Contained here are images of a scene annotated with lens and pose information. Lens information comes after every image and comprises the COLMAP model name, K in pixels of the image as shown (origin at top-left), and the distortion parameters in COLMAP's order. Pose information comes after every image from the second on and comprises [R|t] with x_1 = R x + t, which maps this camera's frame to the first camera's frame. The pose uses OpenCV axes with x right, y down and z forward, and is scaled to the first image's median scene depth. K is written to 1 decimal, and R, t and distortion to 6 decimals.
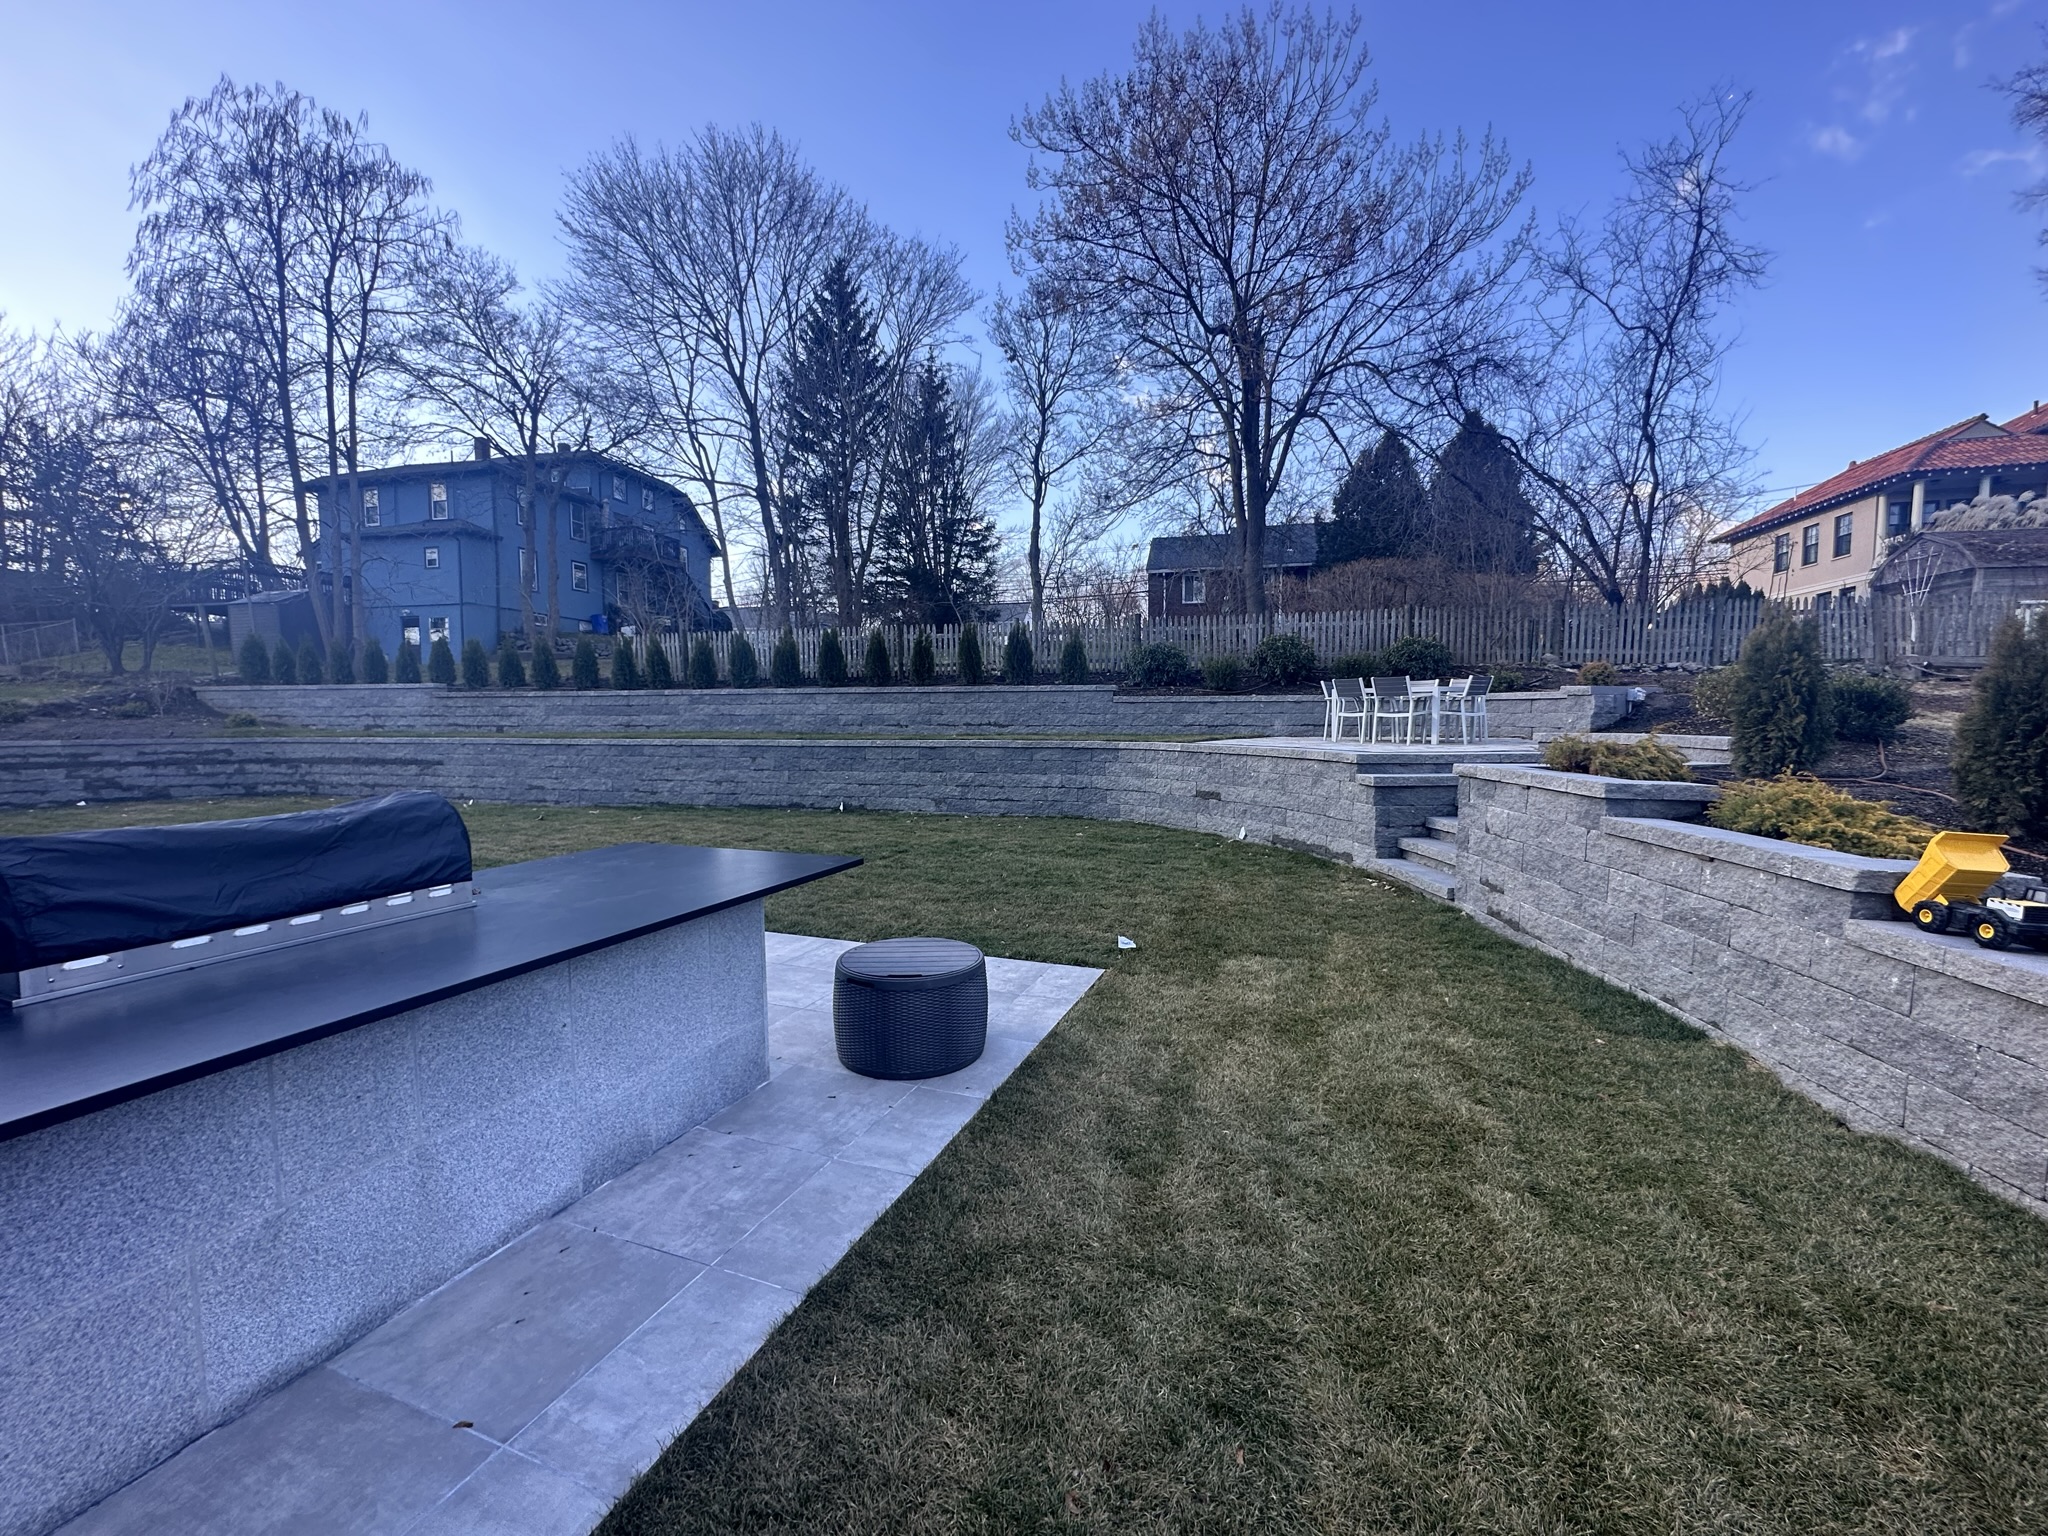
lens RADIAL K [[824.3, 0, 1024.0], [0, 824.3, 768.0], [0, 0, 1]] dist [0.004545, -0.000349]
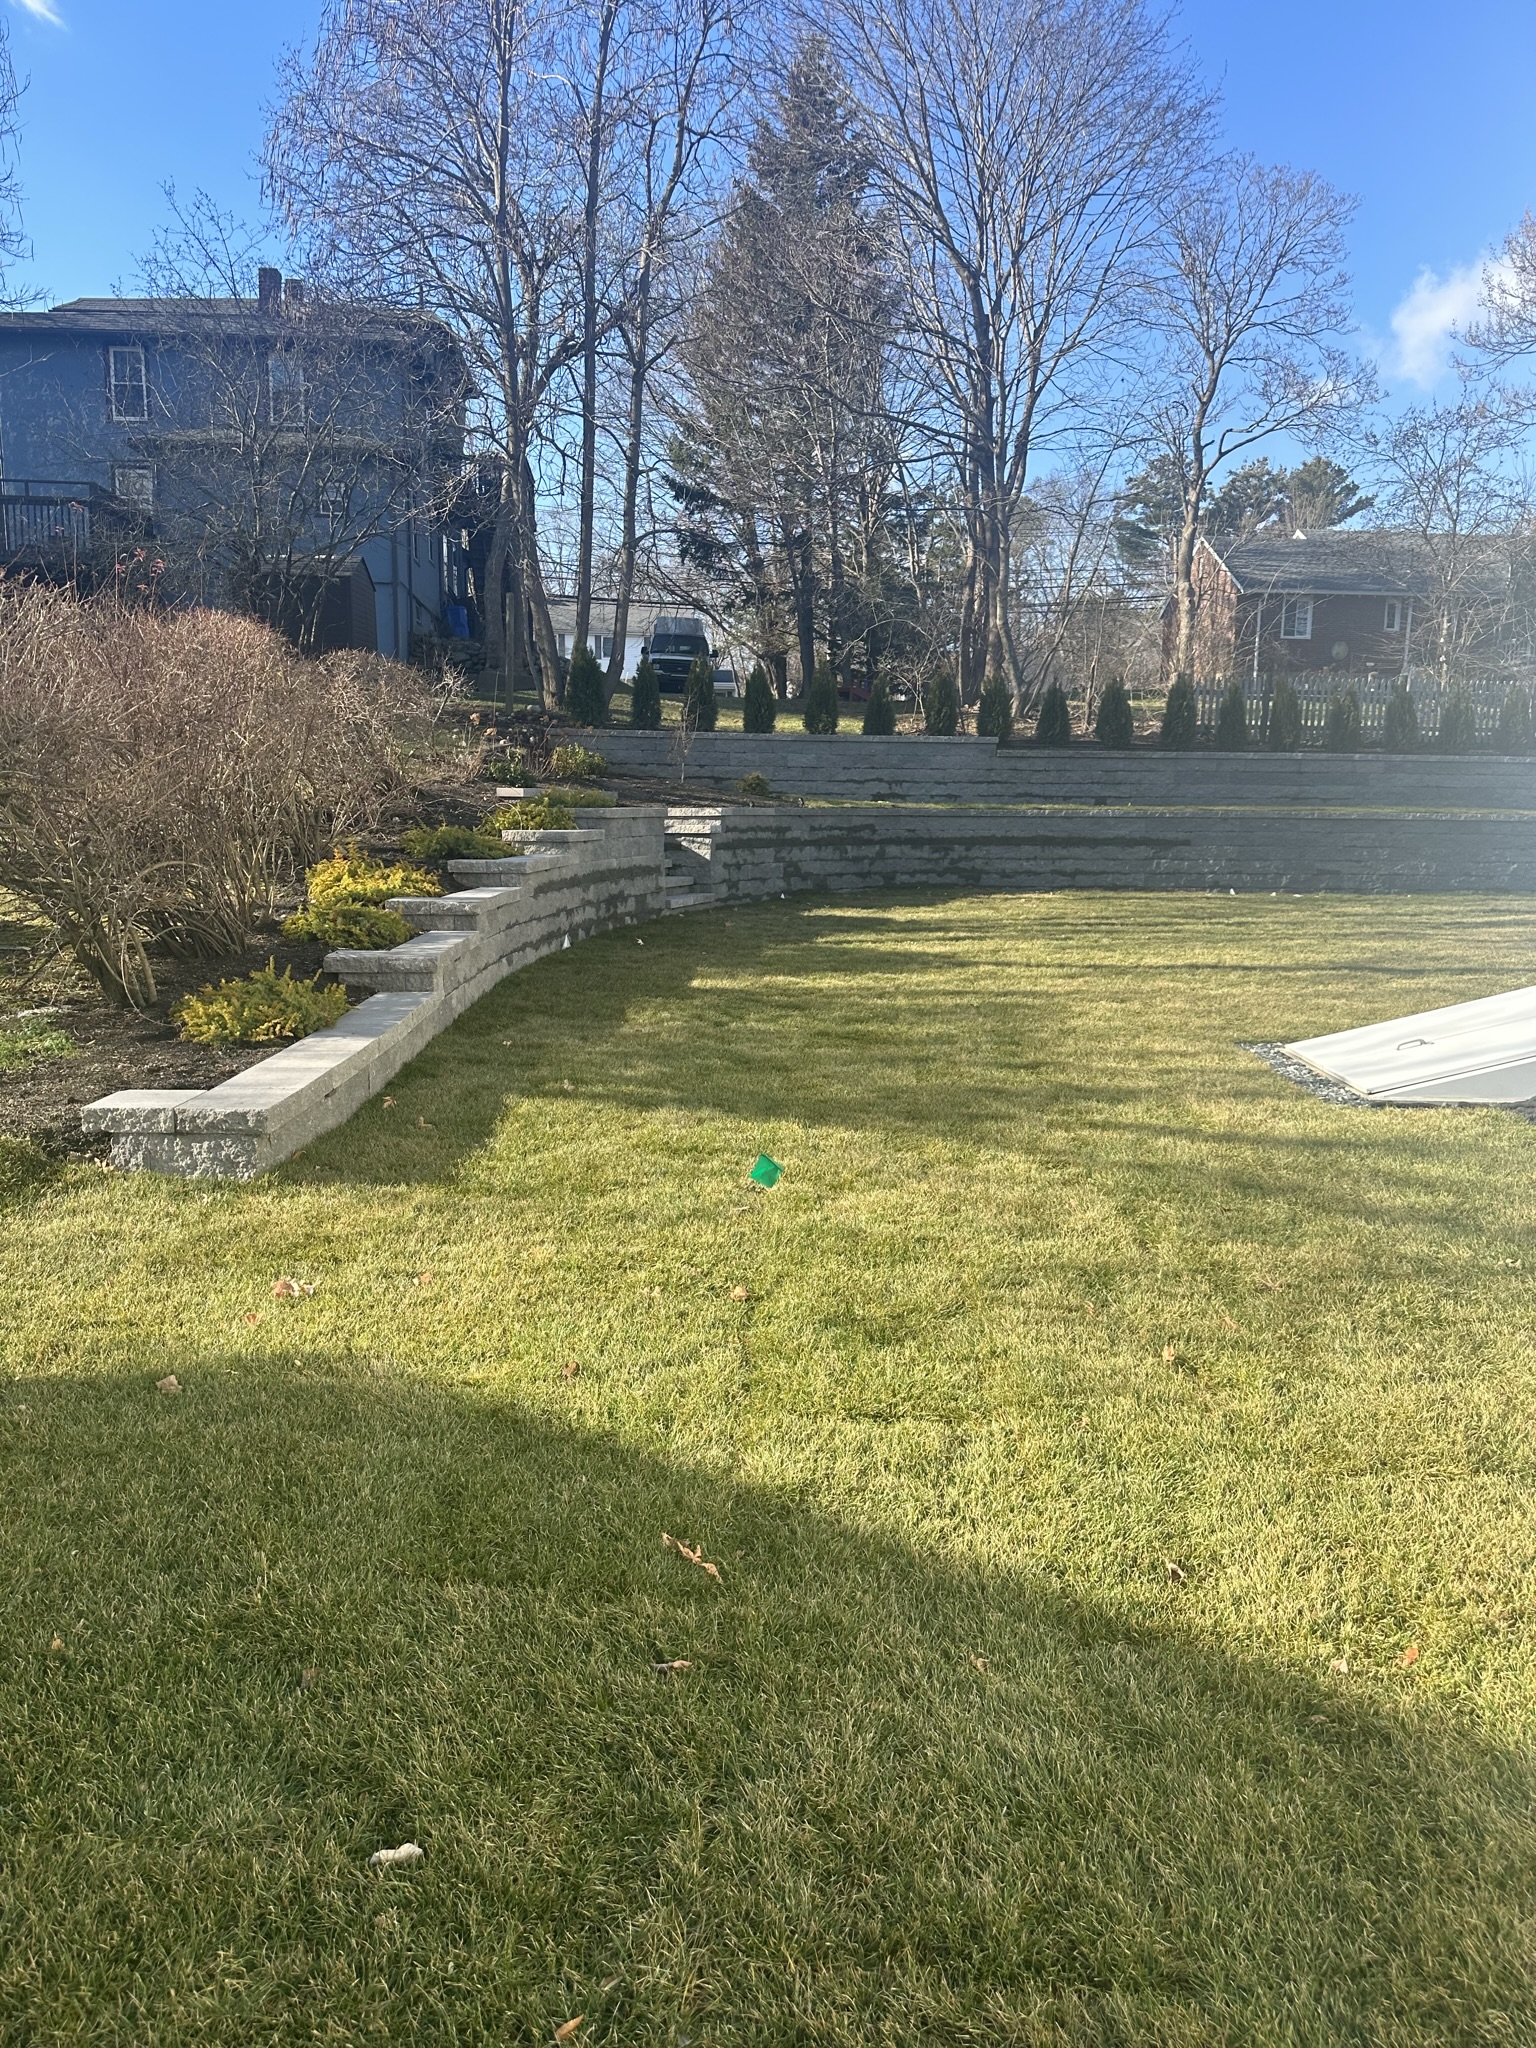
lens RADIAL K [[1432.1, 0, 768.0], [0, 1432.1, 1024.0], [0, 0, 1]] dist [0.147721, -0.211473]
pose [[0.942546, -0.033284, 0.332415, -1.481121], [0.001932, 0.995551, 0.094206, 0.033164], [-0.334072, -0.088151, 0.938416, -0.179395]]
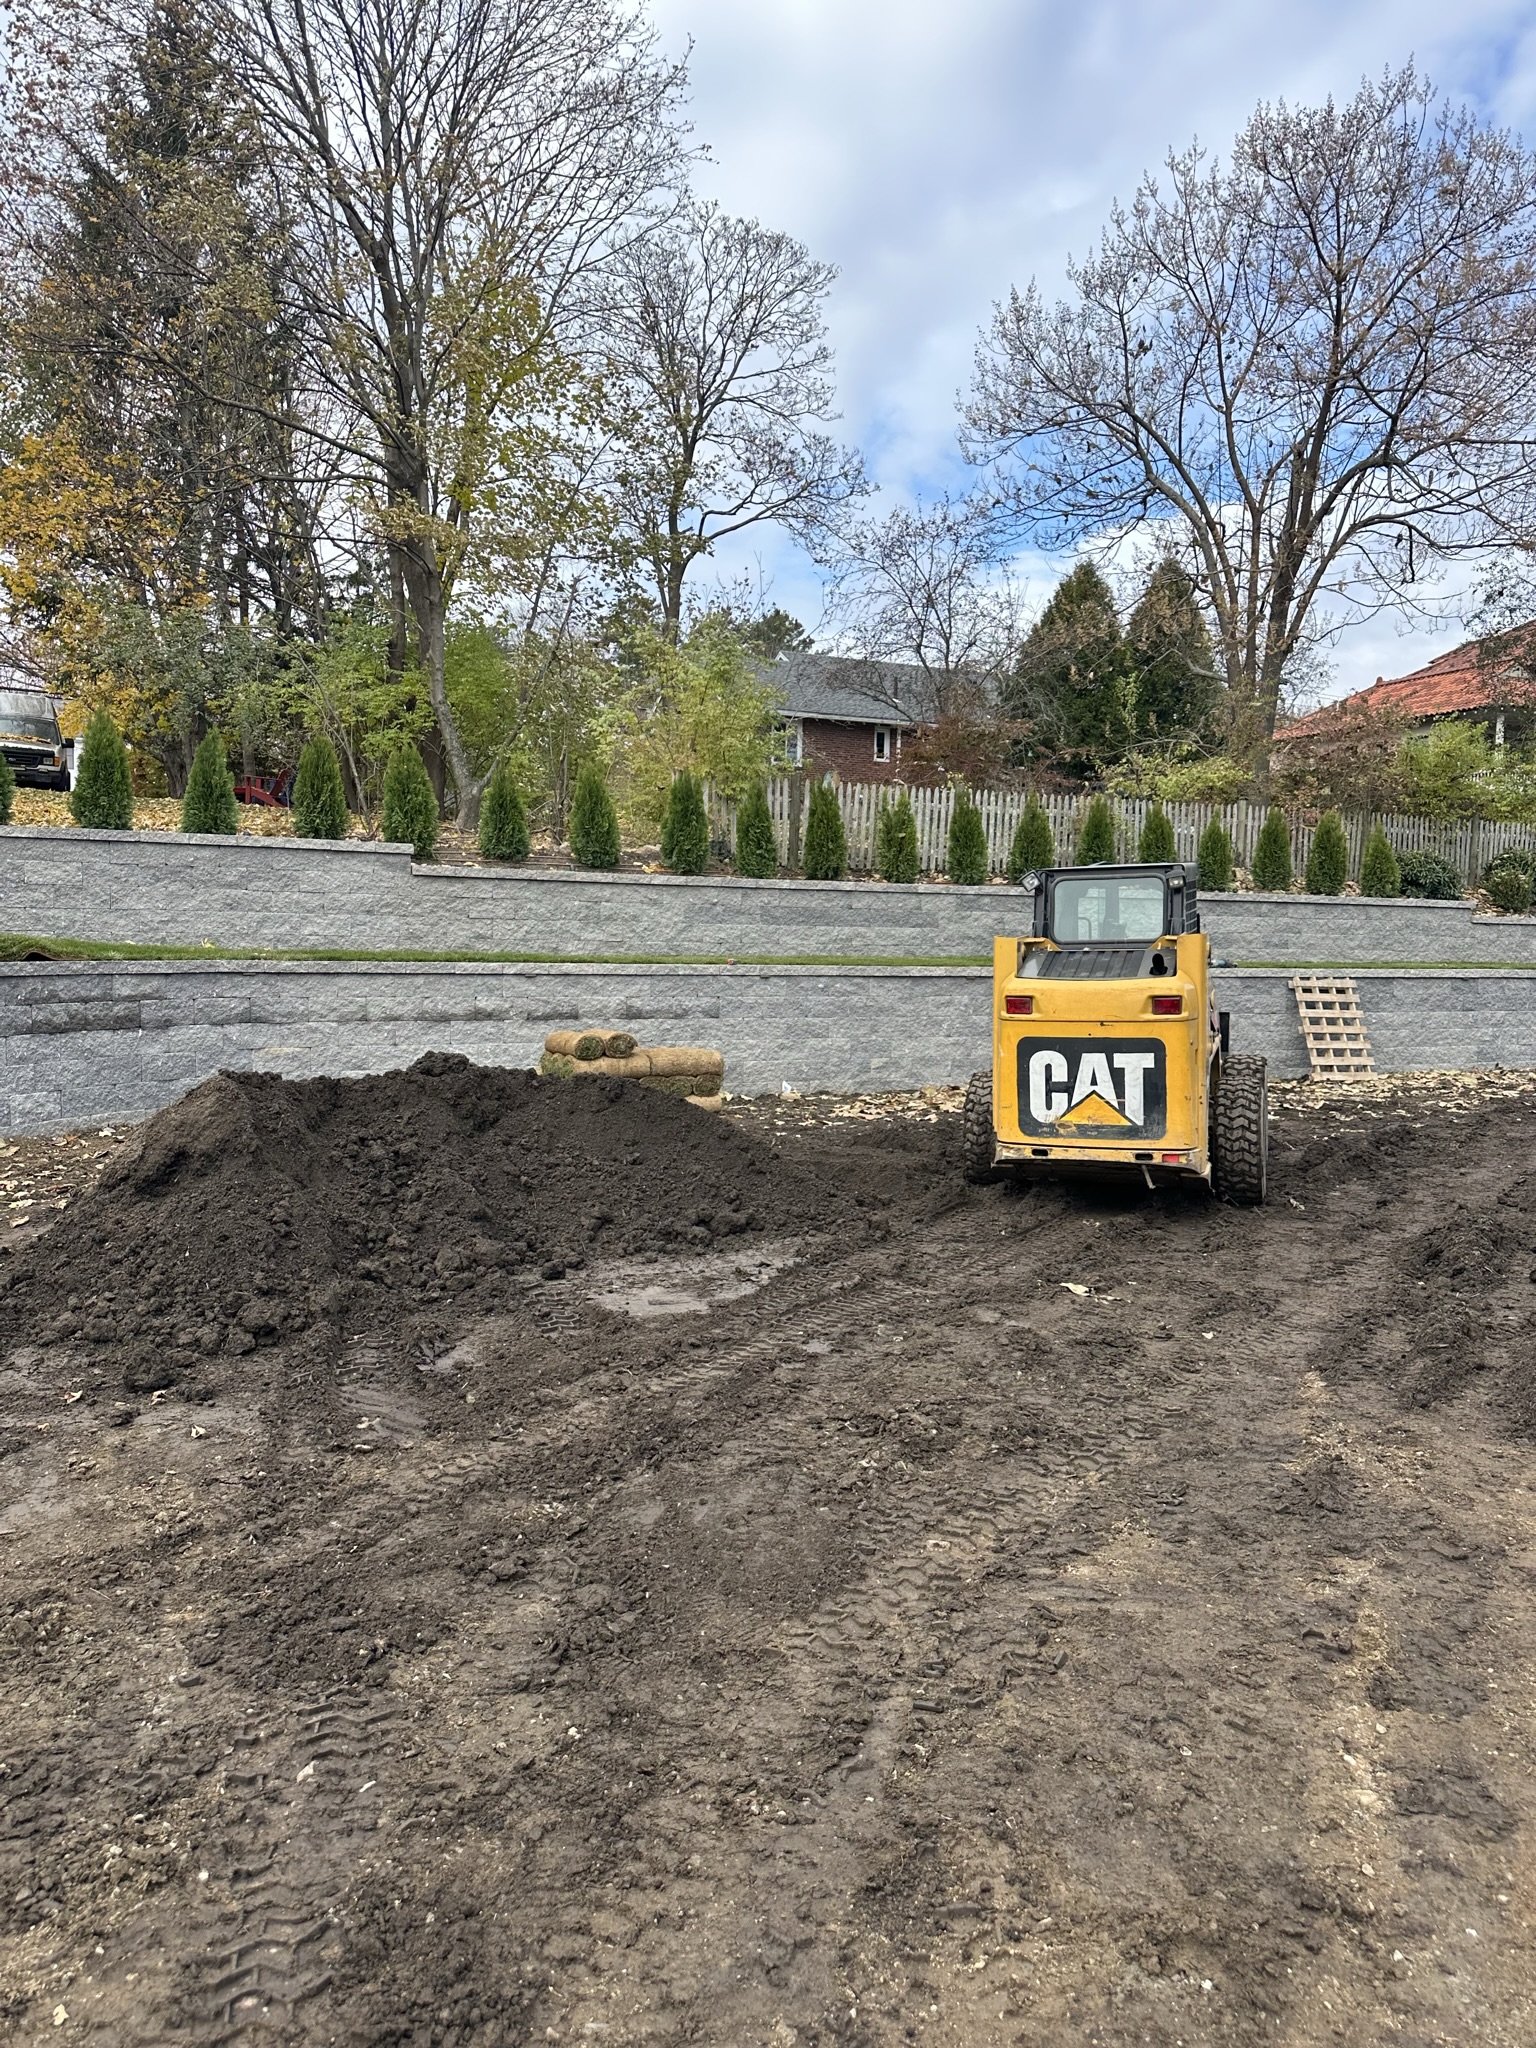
lens RADIAL K [[1432.1, 0, 768.0], [0, 1432.1, 1024.0], [0, 0, 1]] dist [0.147721, -0.211473]
pose [[0.774241, -0.022412, 0.632494, -1.180717], [0.021911, 0.999723, 0.008602, -0.006500], [-0.632512, 0.007198, 0.774517, 0.281825]]
